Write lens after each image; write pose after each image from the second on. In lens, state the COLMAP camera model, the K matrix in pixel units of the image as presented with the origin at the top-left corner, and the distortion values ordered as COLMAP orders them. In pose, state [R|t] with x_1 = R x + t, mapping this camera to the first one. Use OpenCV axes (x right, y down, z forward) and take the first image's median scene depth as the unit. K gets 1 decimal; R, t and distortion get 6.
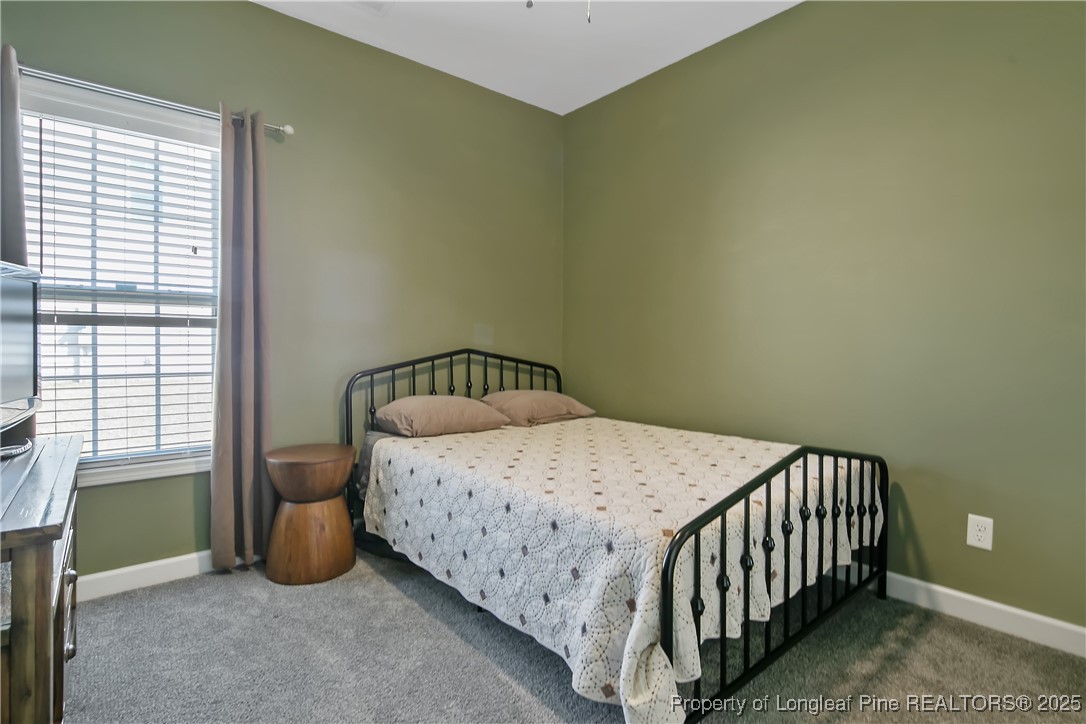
lens RADIAL K [[551.7, 0, 541.3], [0, 551.7, 349.7], [0, 0, 1]] dist [0.002110, -0.000163]
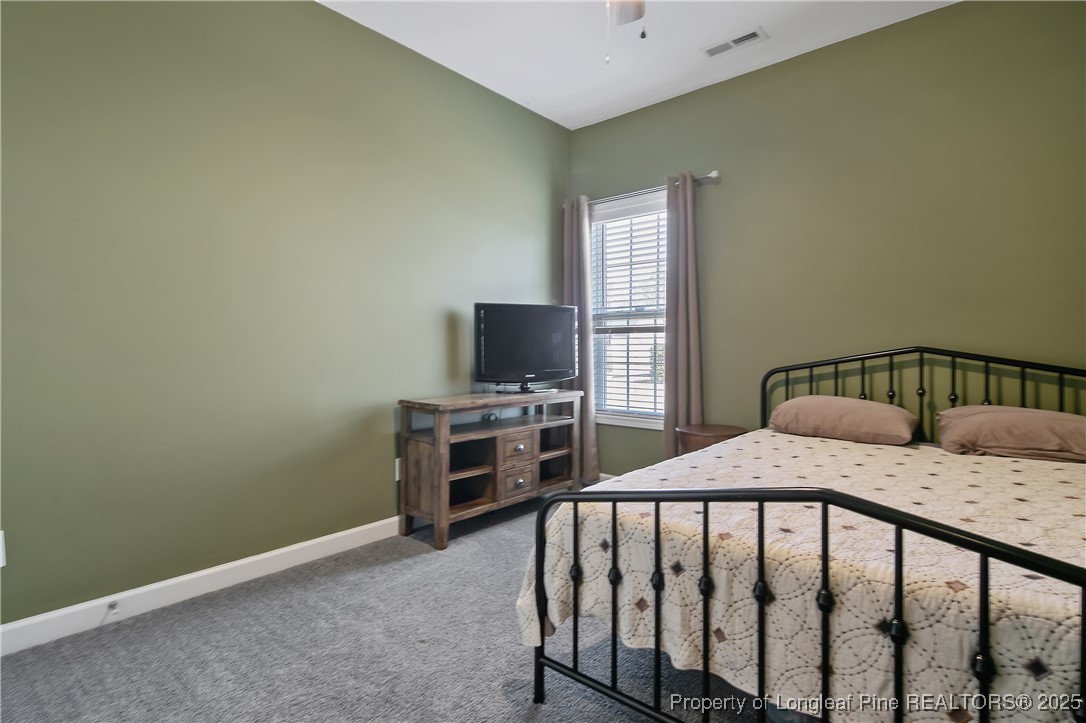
lens RADIAL K [[542.2, 0, 541.5], [0, 542.2, 352.4], [0, 0, 1]] dist [0.000828, -0.000041]
pose [[0.196878, 0.004171, -0.980419, 0.785575], [-0.007870, 0.999965, 0.002674, 0.011734], [0.980396, 0.007189, 0.196904, 0.425124]]
